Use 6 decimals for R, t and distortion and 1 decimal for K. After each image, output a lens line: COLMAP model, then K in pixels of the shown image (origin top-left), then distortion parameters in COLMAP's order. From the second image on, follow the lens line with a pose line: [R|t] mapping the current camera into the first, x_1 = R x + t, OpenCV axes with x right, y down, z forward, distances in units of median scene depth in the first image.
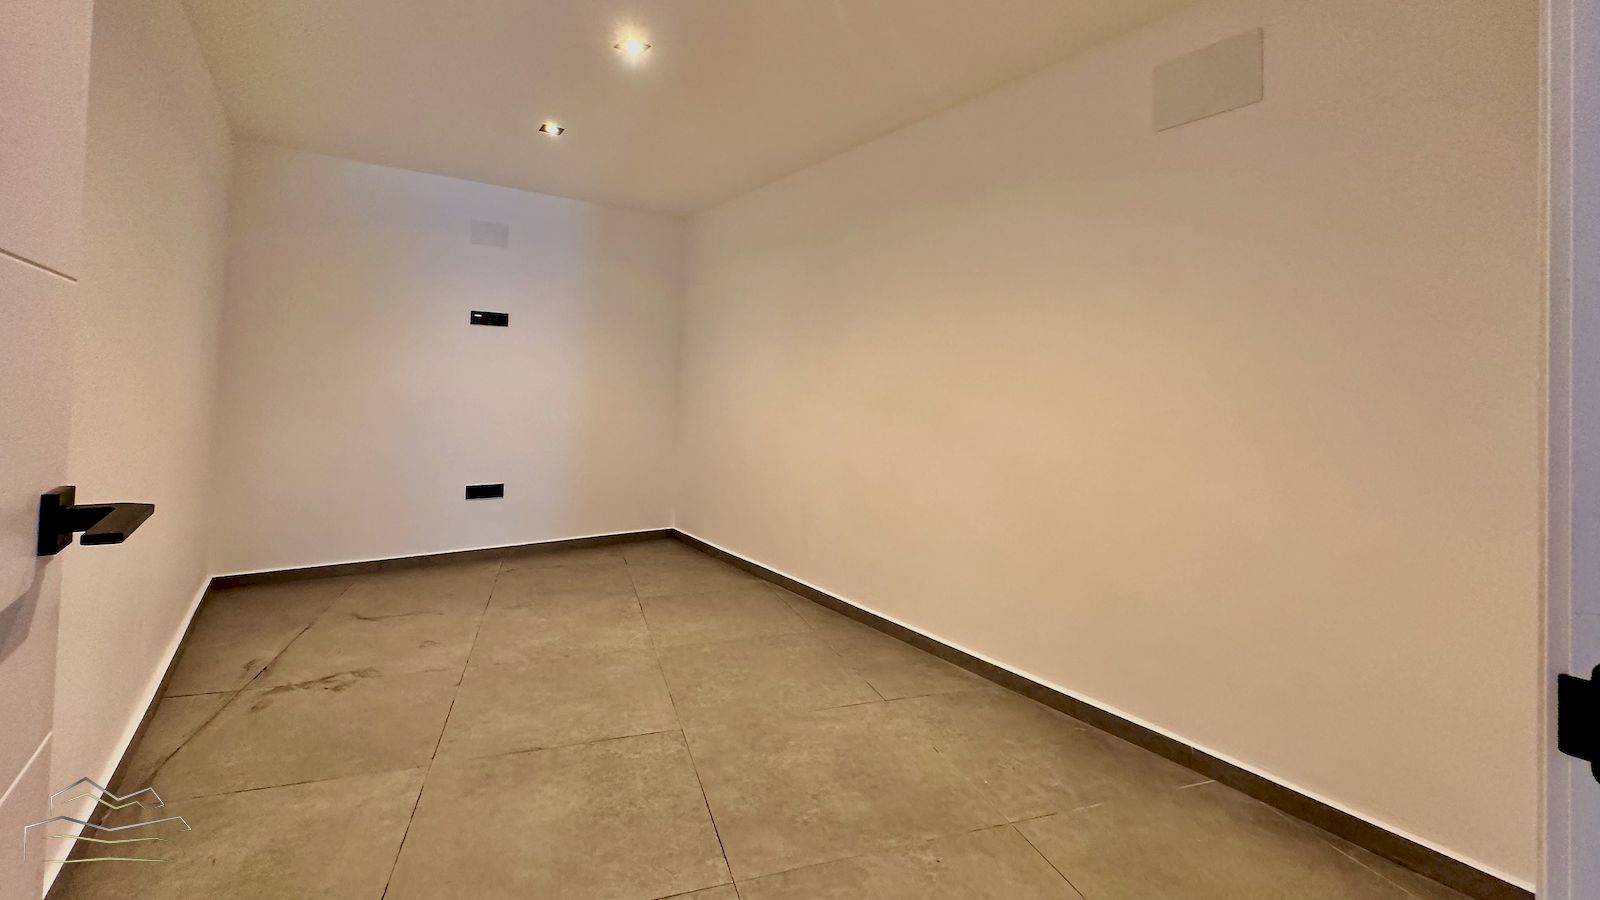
lens RADIAL K [[637.5, 0, 800.0], [0, 637.5, 450.0], [0, 0, 1]] dist [-0.002352, 0.000299]
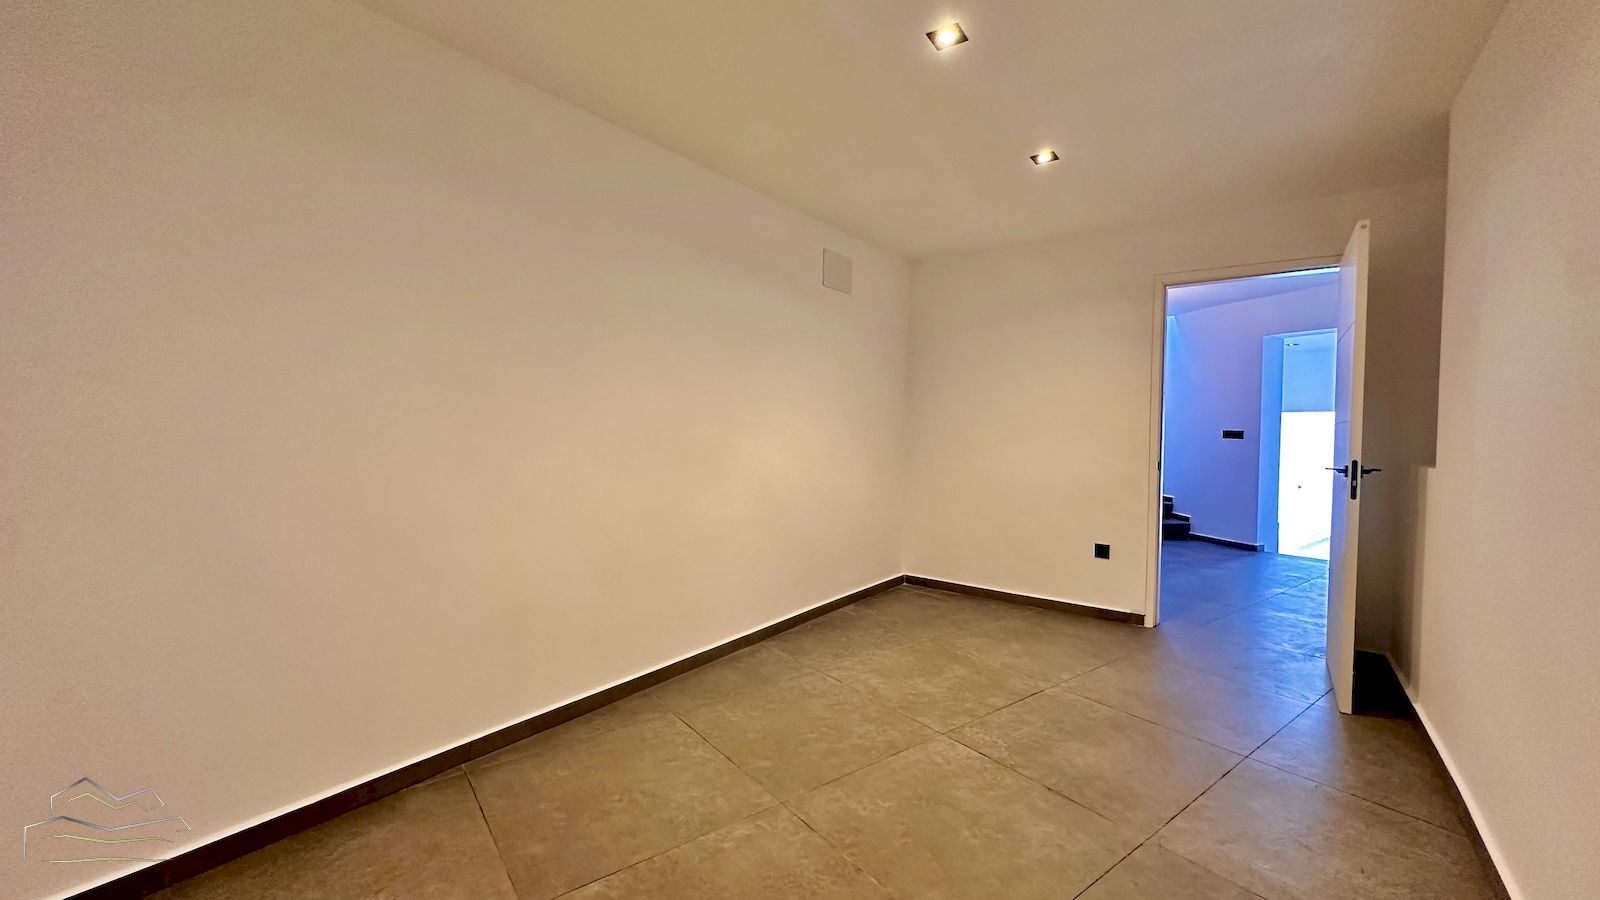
lens RADIAL K [[637.5, 0, 800.0], [0, 637.5, 450.0], [0, 0, 1]] dist [-0.002352, 0.000299]
pose [[-0.276541, -0.064369, 0.958844, -1.173464], [0.076479, 0.993116, 0.088727, -0.170767], [-0.957954, 0.097868, -0.269714, 1.524409]]
